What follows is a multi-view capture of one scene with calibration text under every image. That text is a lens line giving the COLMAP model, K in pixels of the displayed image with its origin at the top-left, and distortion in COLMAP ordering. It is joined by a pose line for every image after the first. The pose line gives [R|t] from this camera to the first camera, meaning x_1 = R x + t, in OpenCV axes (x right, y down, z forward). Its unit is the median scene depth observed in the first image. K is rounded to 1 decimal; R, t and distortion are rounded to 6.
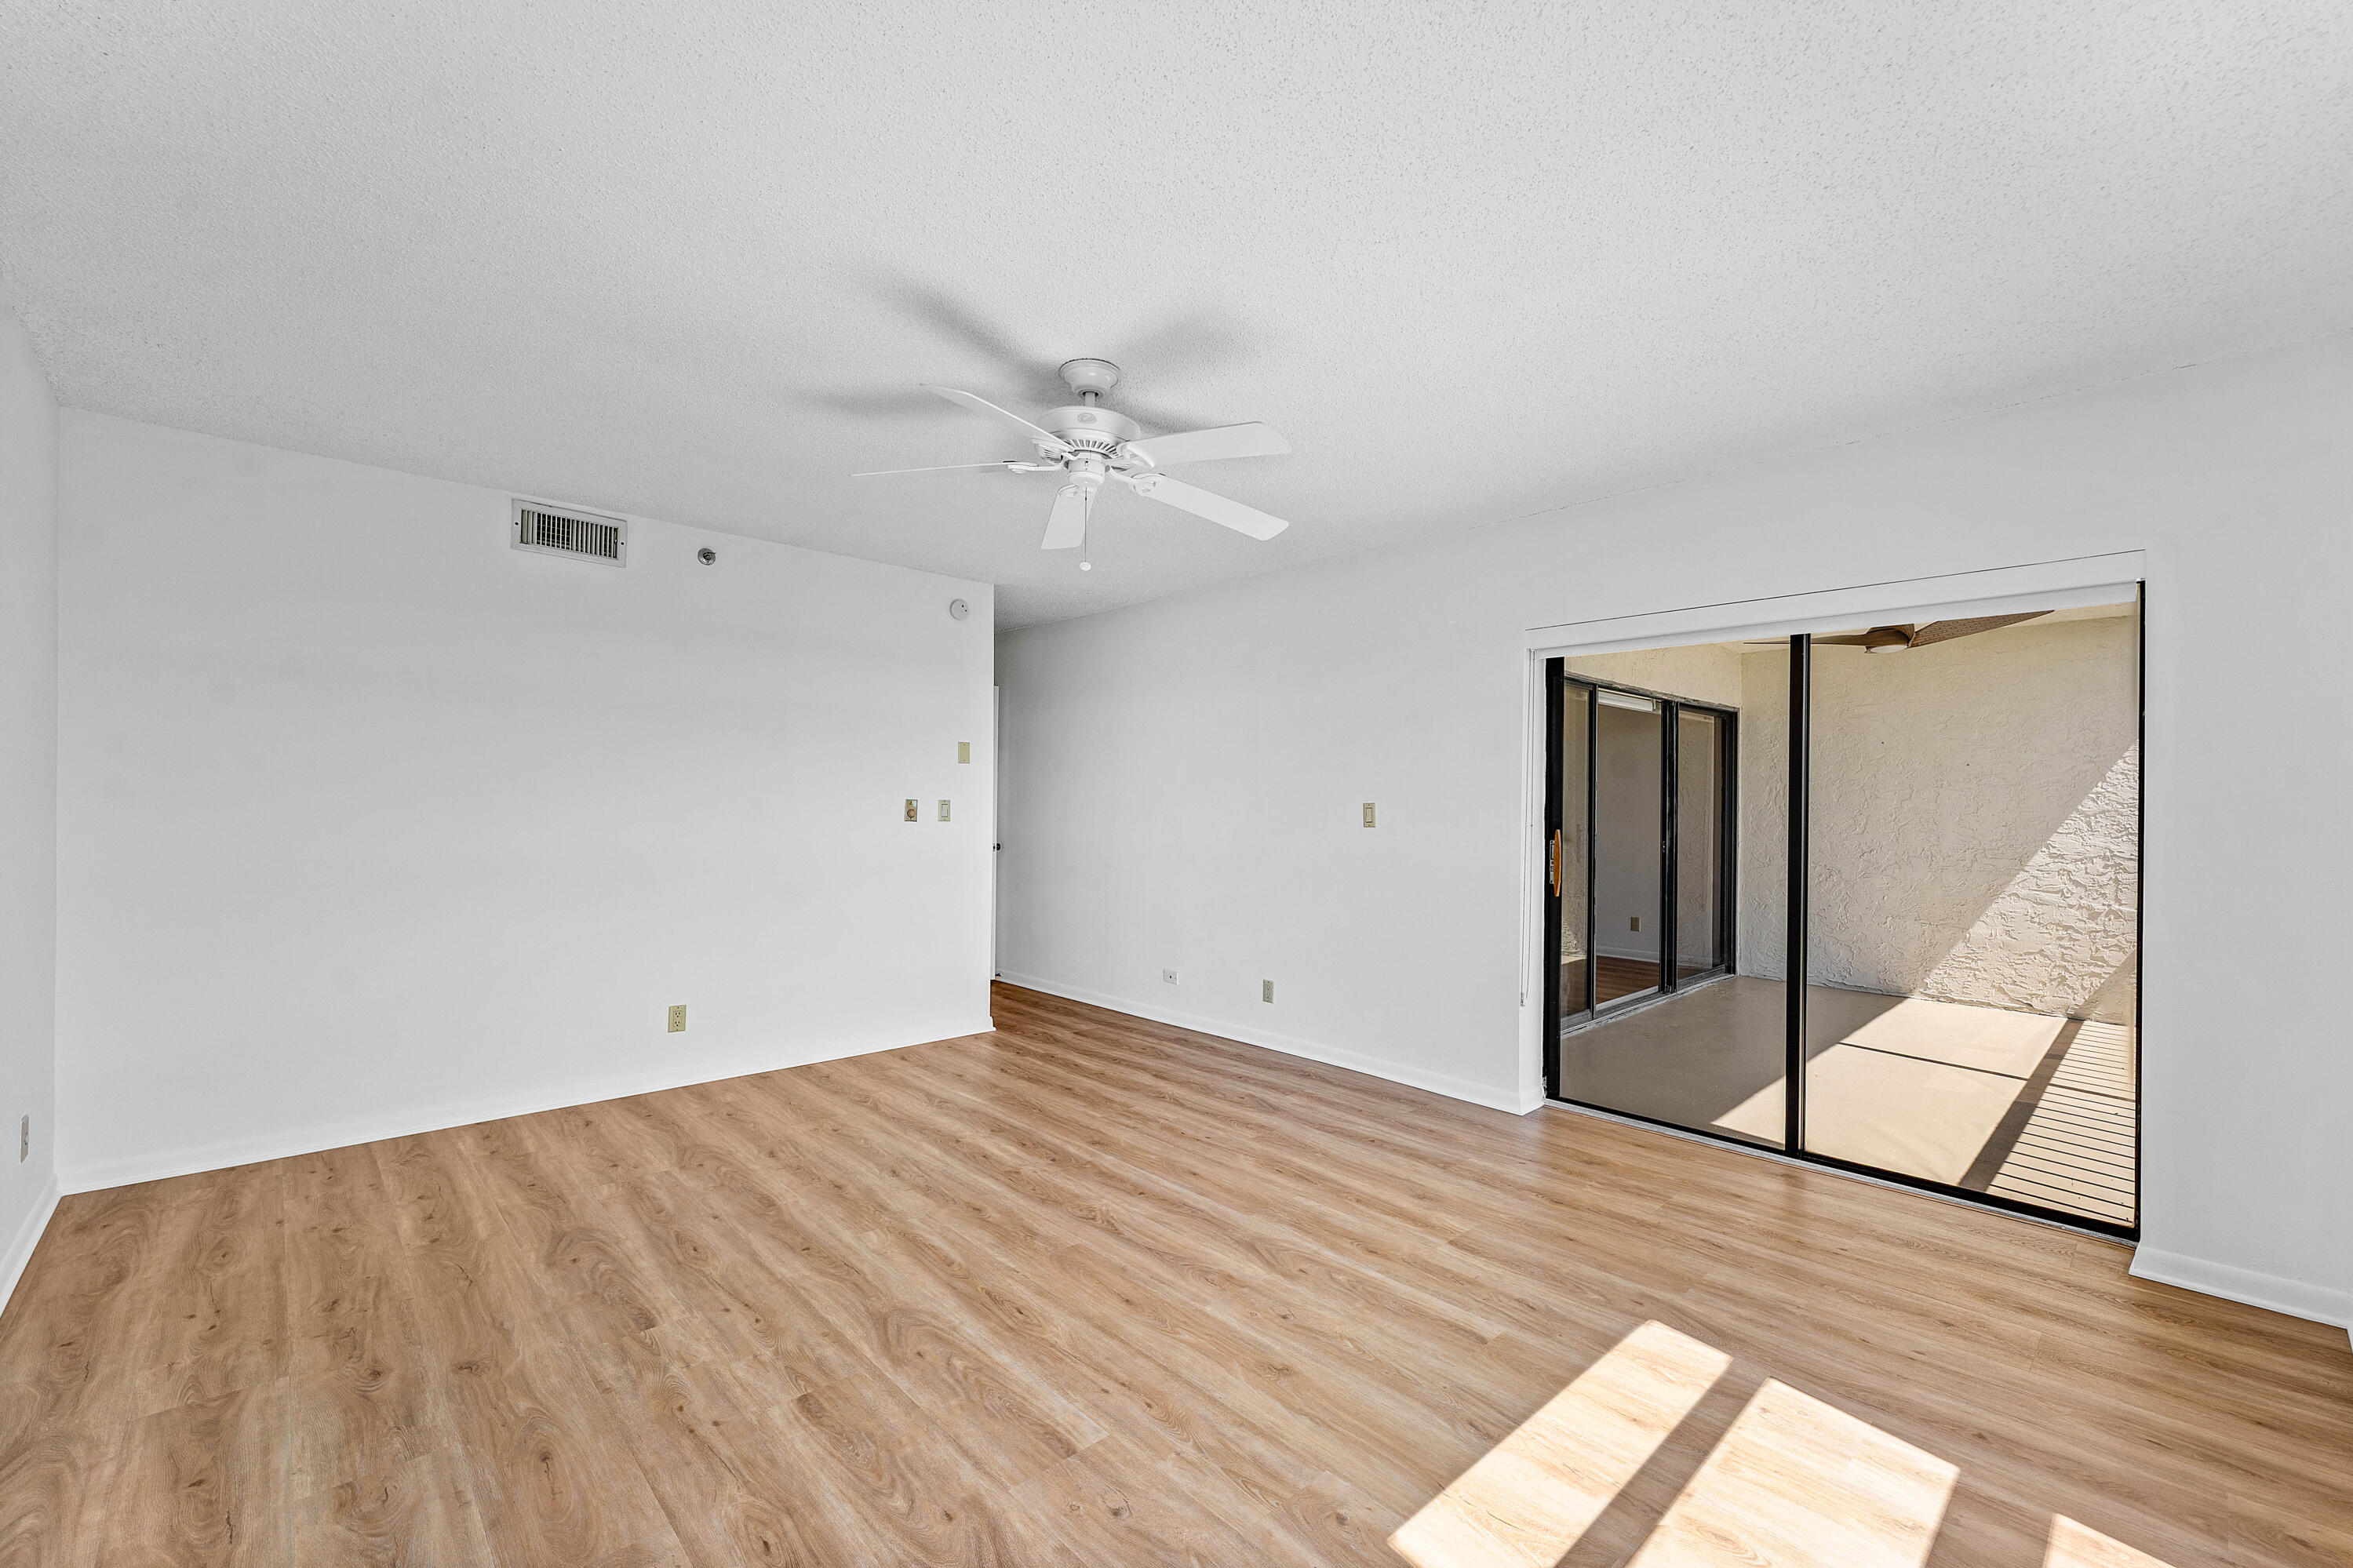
lens RADIAL K [[971.4, 0, 1171.6], [0, 971.4, 802.2], [0, 0, 1]] dist [-0.000385, -0.000261]
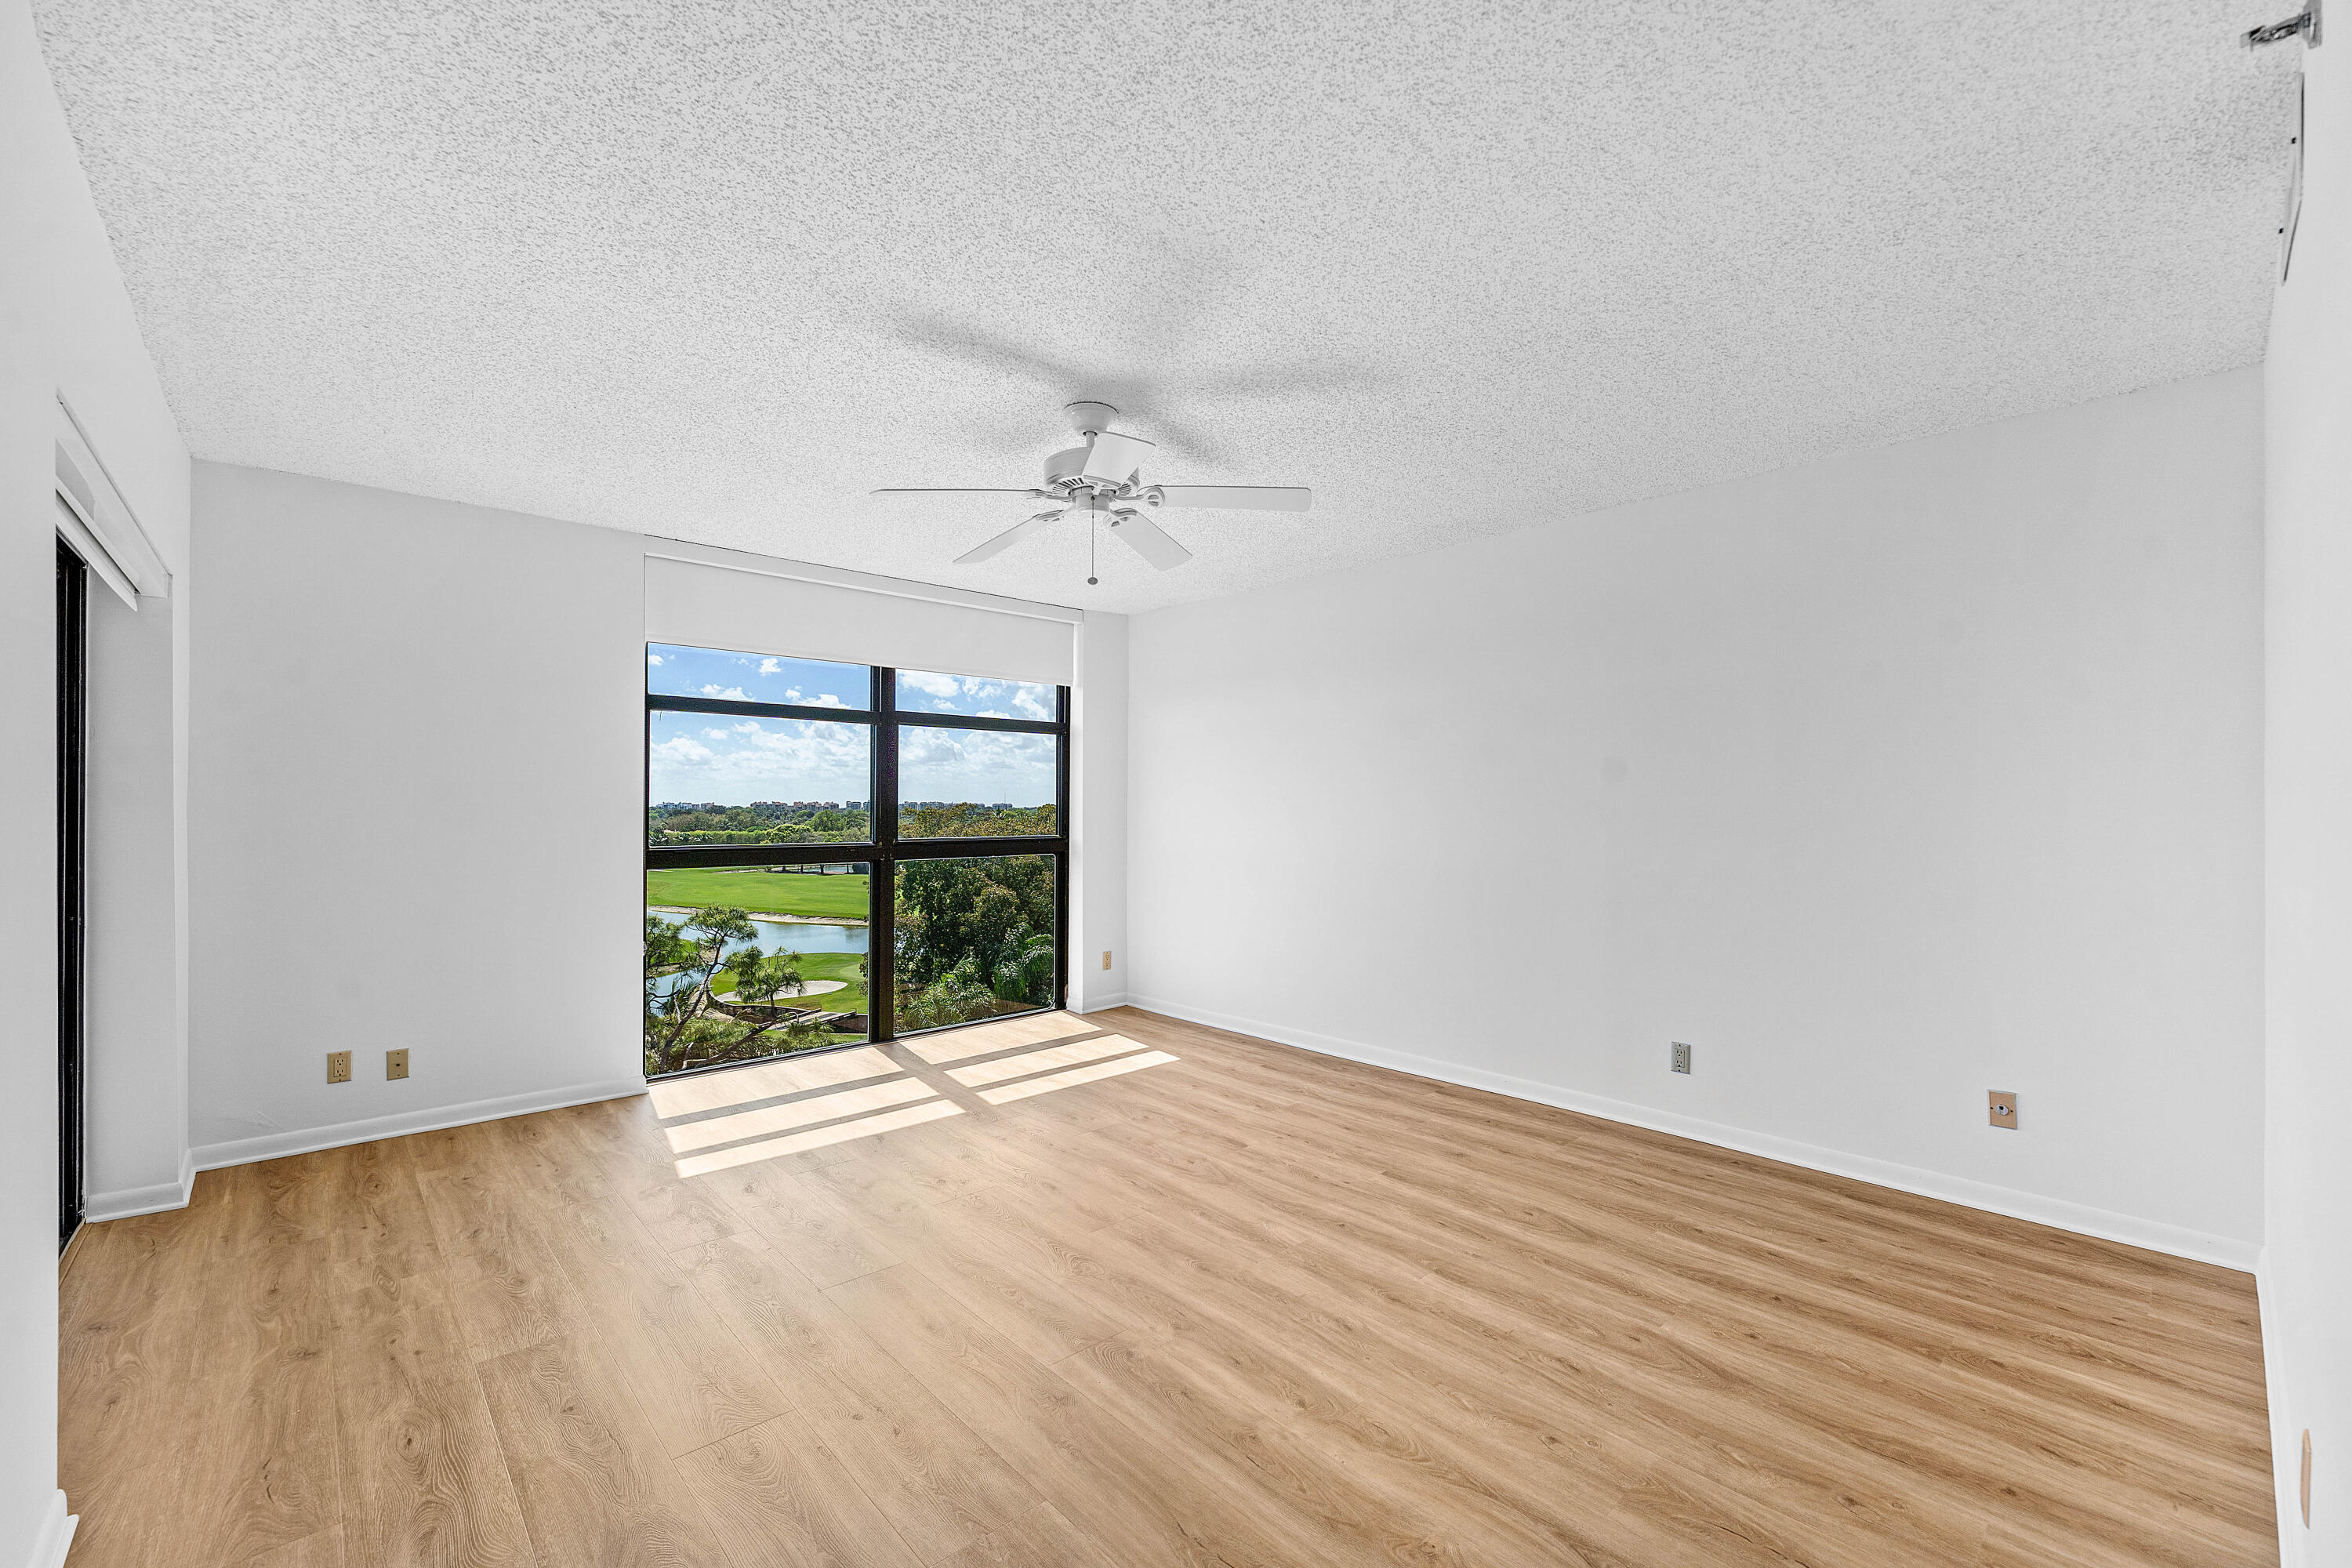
lens RADIAL K [[971.2, 0, 1171.1], [0, 971.2, 802.2], [0, 0, 1]] dist [-0.000385, -0.000261]
pose [[-0.999880, -0.009852, 0.011957, -0.195203], [-0.009910, 0.999939, -0.004866, -0.005521], [-0.011908, -0.004984, -0.999917, 2.106596]]
